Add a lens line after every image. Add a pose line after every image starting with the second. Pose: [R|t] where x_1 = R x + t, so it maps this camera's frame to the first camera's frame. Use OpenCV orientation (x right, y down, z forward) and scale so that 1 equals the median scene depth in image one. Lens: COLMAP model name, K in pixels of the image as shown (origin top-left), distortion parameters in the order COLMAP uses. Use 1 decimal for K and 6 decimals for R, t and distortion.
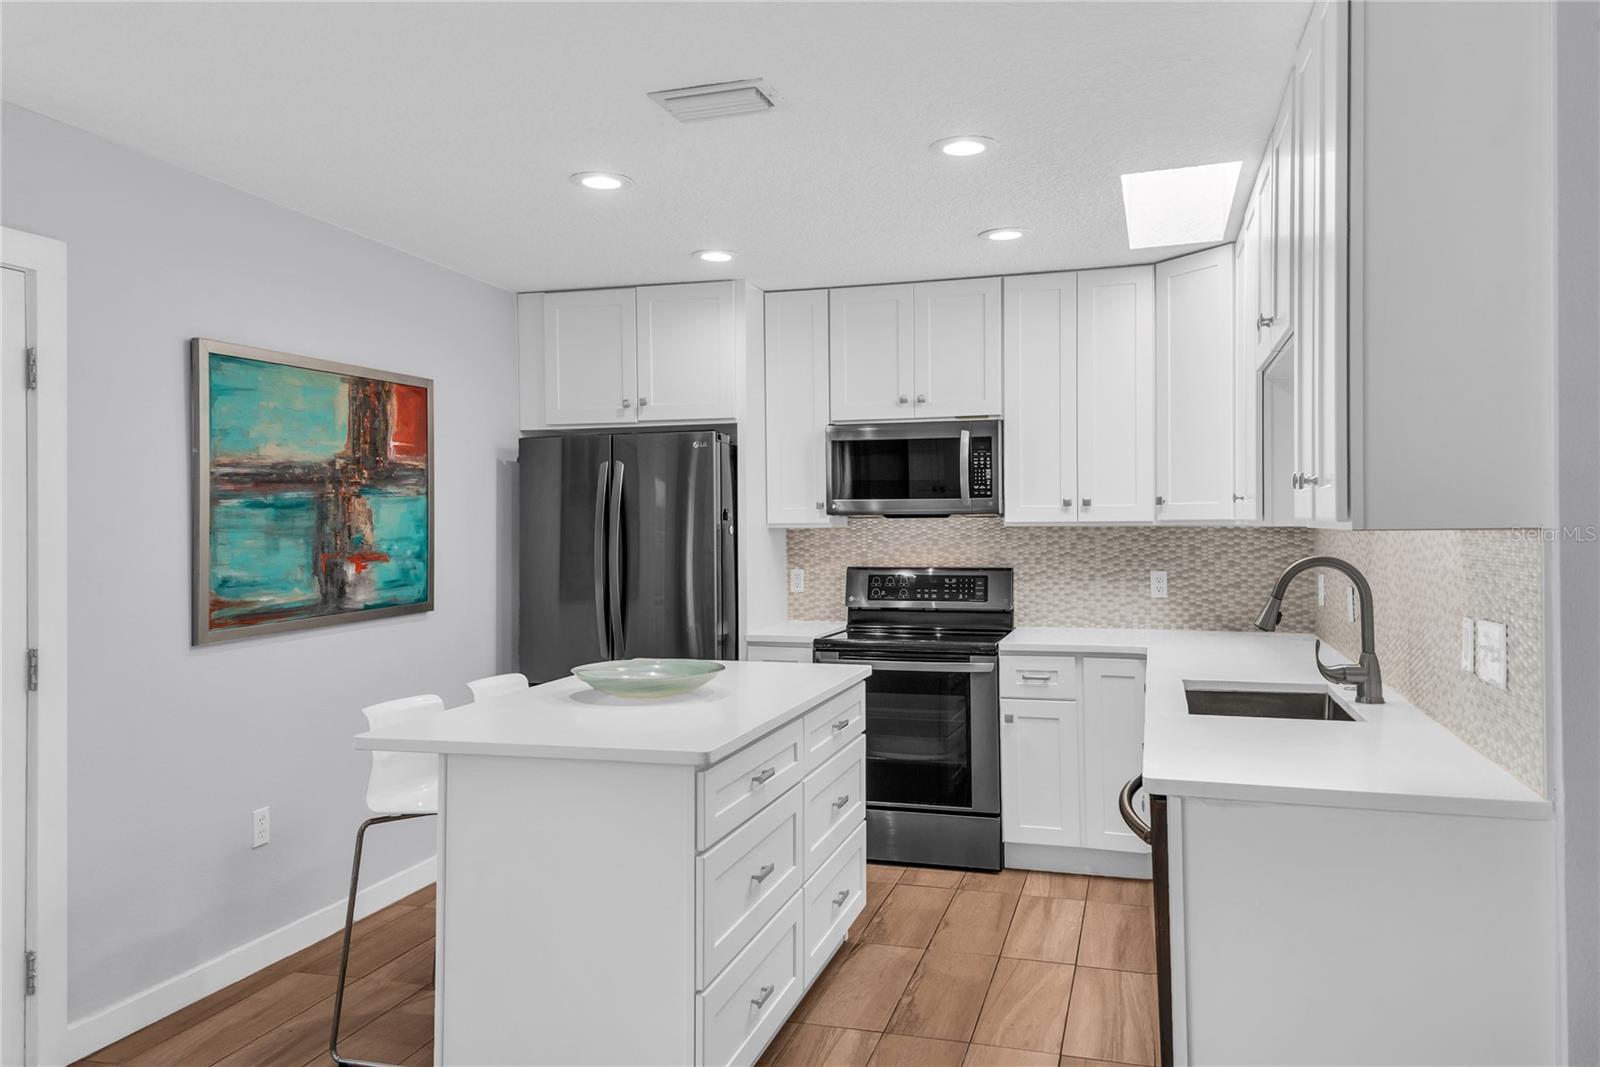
lens RADIAL K [[1225.9, 0, 791.5], [0, 1225.9, 528.2], [0, 0, 1]] dist [0.092199, -0.012145]
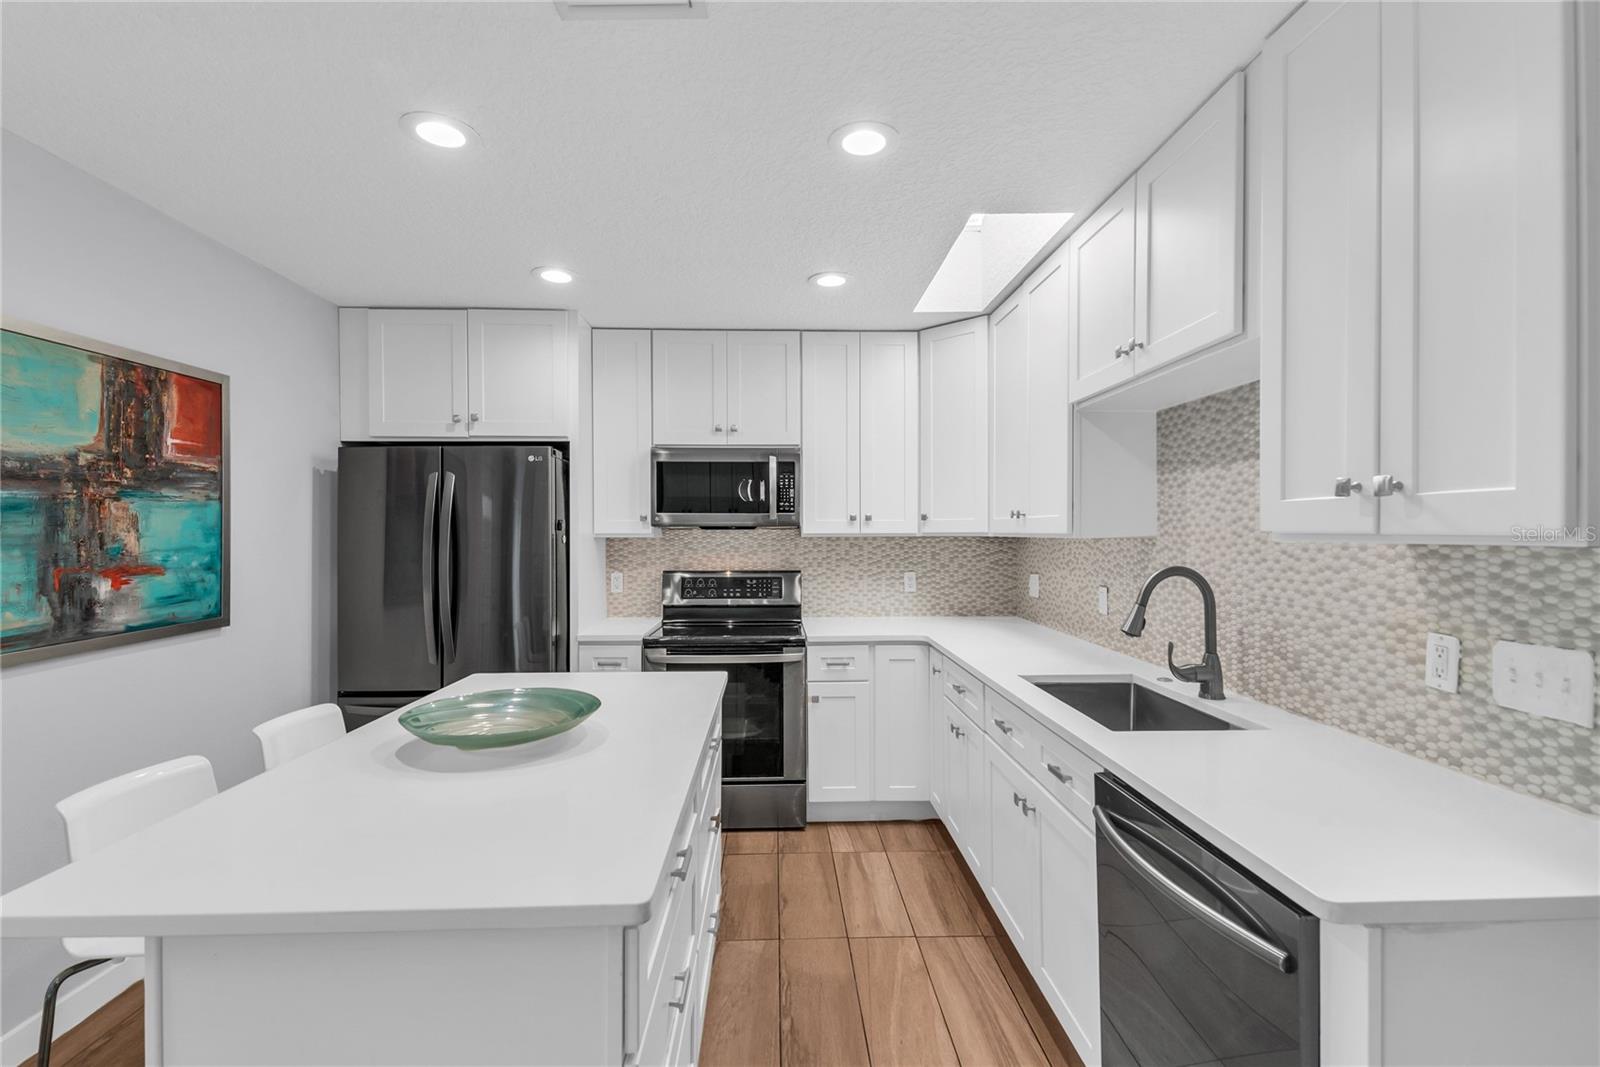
lens RADIAL K [[733.2, 0, 809.9], [0, 733.2, 536.7], [0, 0, 1]] dist [0.012642, -0.010488]
pose [[0.944573, 0.003722, 0.328280, -0.058776], [-0.003659, 0.999993, -0.000811, -0.001118], [-0.328281, -0.000435, 0.944580, 0.327696]]
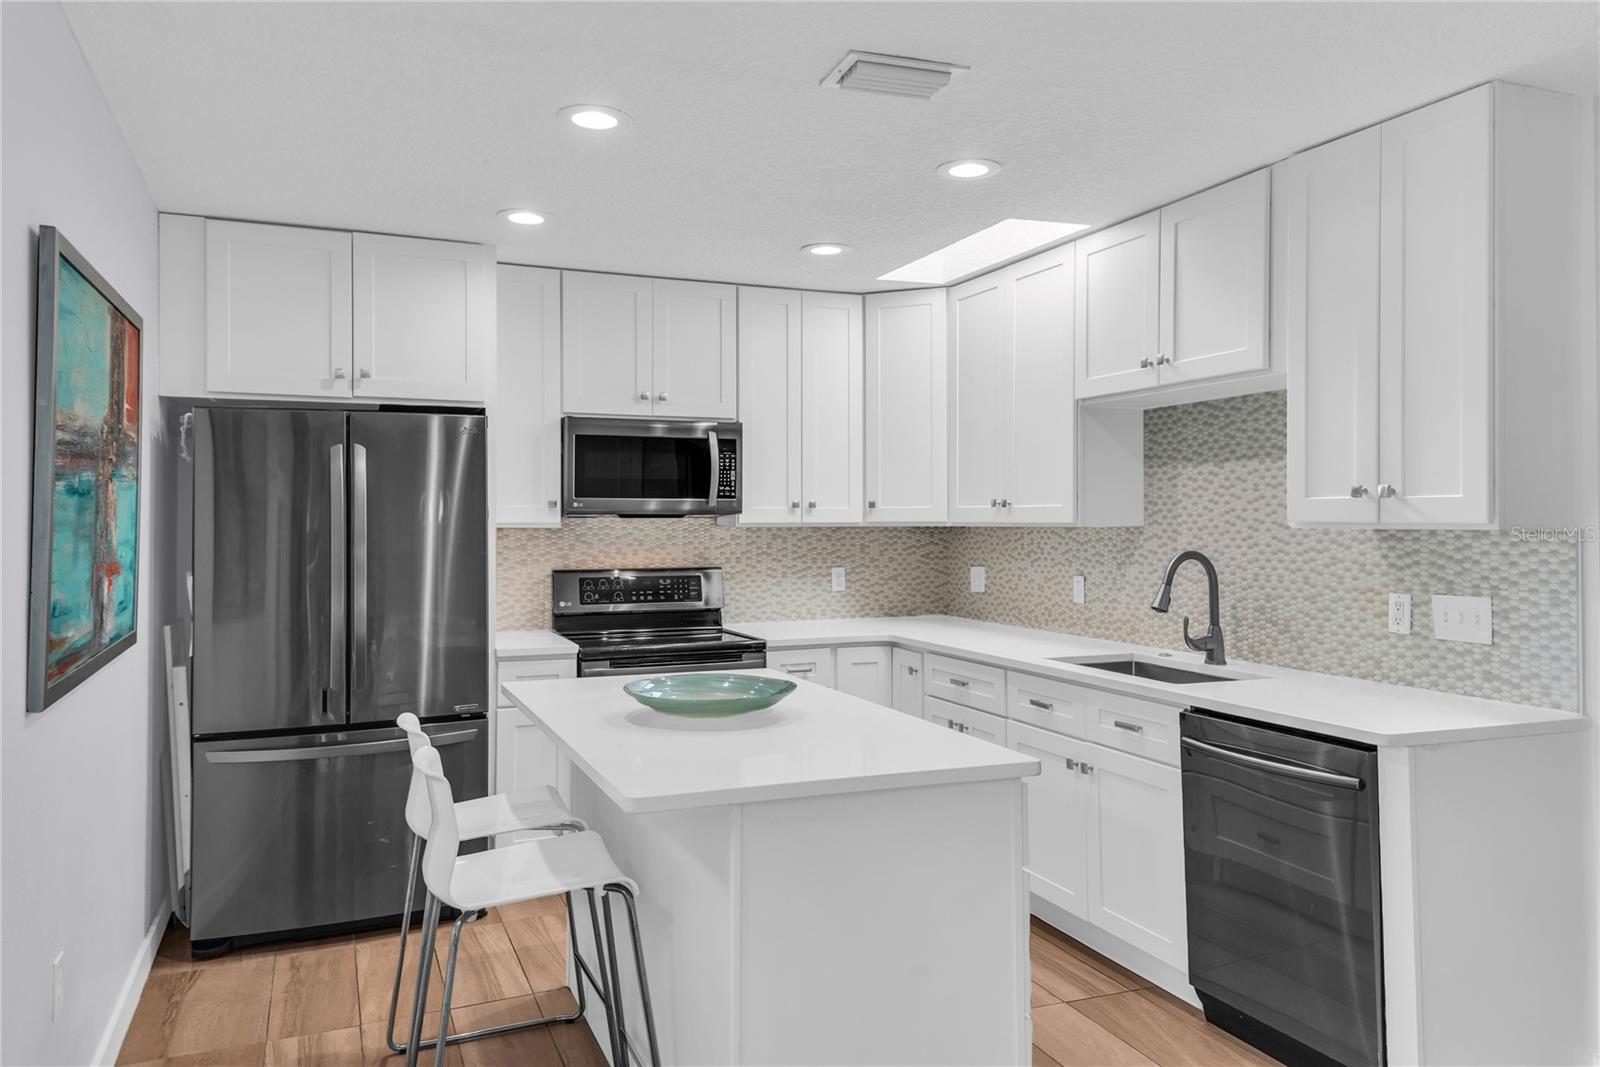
lens RADIAL K [[1145.7, 0, 831.8], [0, 1145.7, 510.8], [0, 0, 1]] dist [0.063559, -0.009459]
pose [[0.766535, 0.012489, 0.642081, -0.398871], [-0.001640, 0.999846, -0.017490, 0.001875], [-0.642200, 0.012354, 0.766437, 0.221923]]
